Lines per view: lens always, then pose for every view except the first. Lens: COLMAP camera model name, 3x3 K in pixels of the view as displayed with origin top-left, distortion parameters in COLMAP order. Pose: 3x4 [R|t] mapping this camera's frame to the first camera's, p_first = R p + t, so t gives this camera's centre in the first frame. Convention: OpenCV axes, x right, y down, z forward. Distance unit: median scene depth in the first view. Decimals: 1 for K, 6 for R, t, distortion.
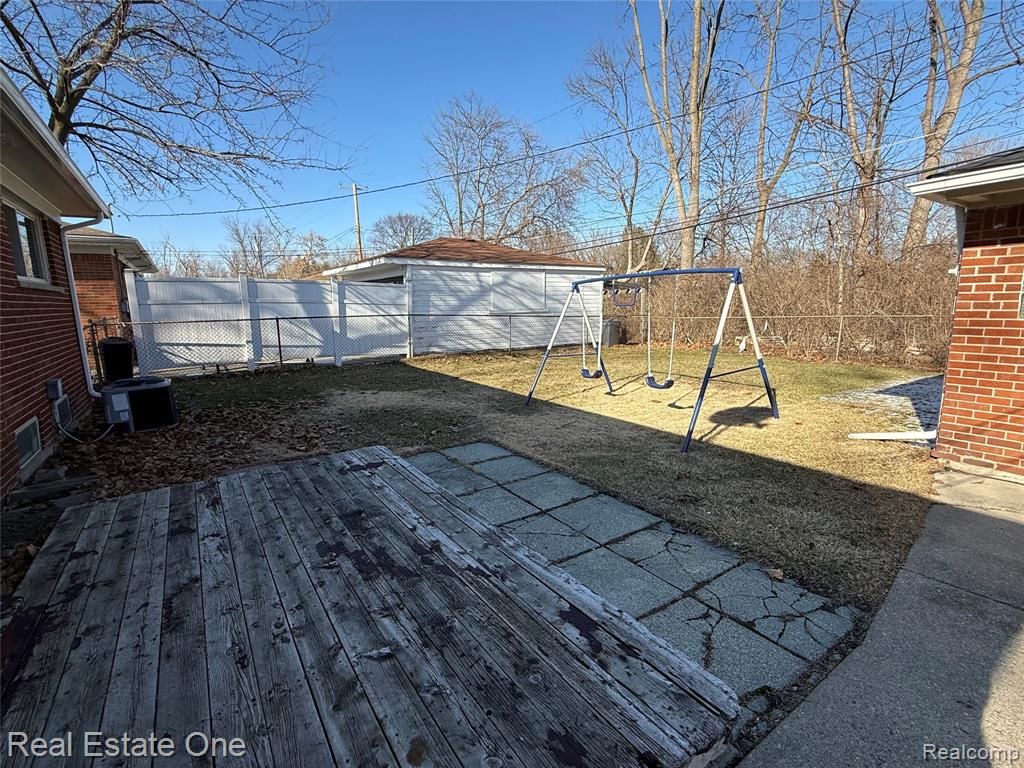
lens RADIAL K [[475.5, 0, 512.1], [0, 475.5, 383.8], [0, 0, 1]] dist [-0.000595, -0.000111]
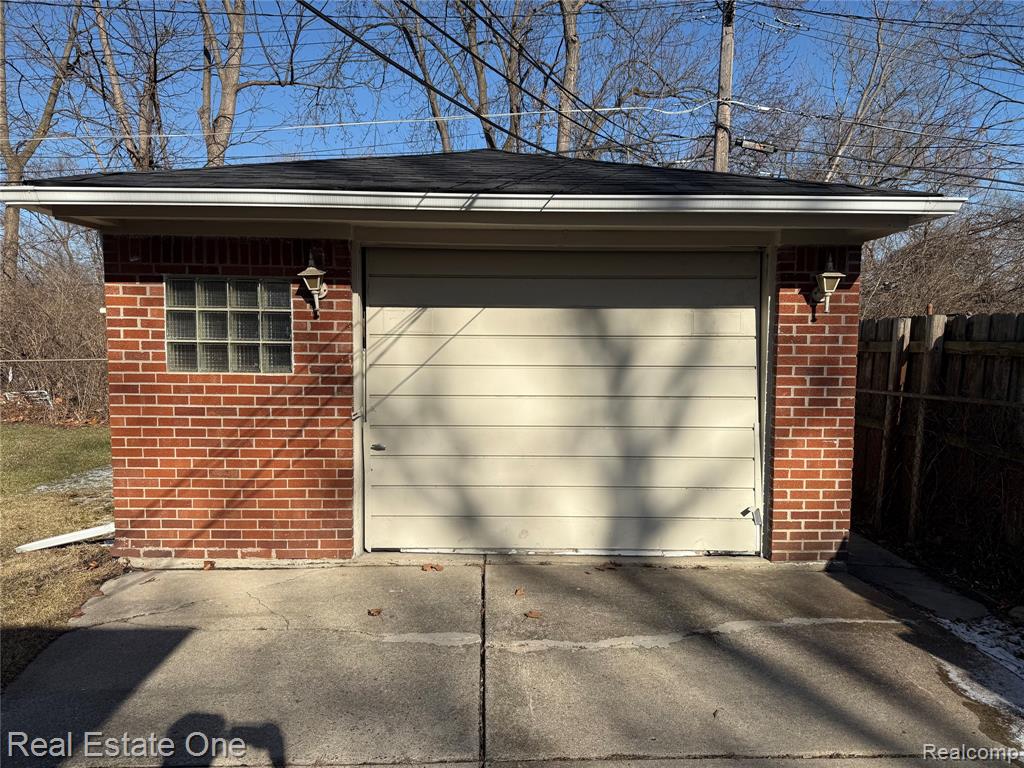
lens RADIAL K [[719.4, 0, 512.4], [0, 719.4, 386.8], [0, 0, 1]] dist [0.005982, 0.001333]
pose [[0.550607, -0.044630, 0.833570, 0.327528], [0.122194, 0.992123, -0.027595, -0.002814], [-0.825772, 0.117051, 0.551723, -0.178314]]
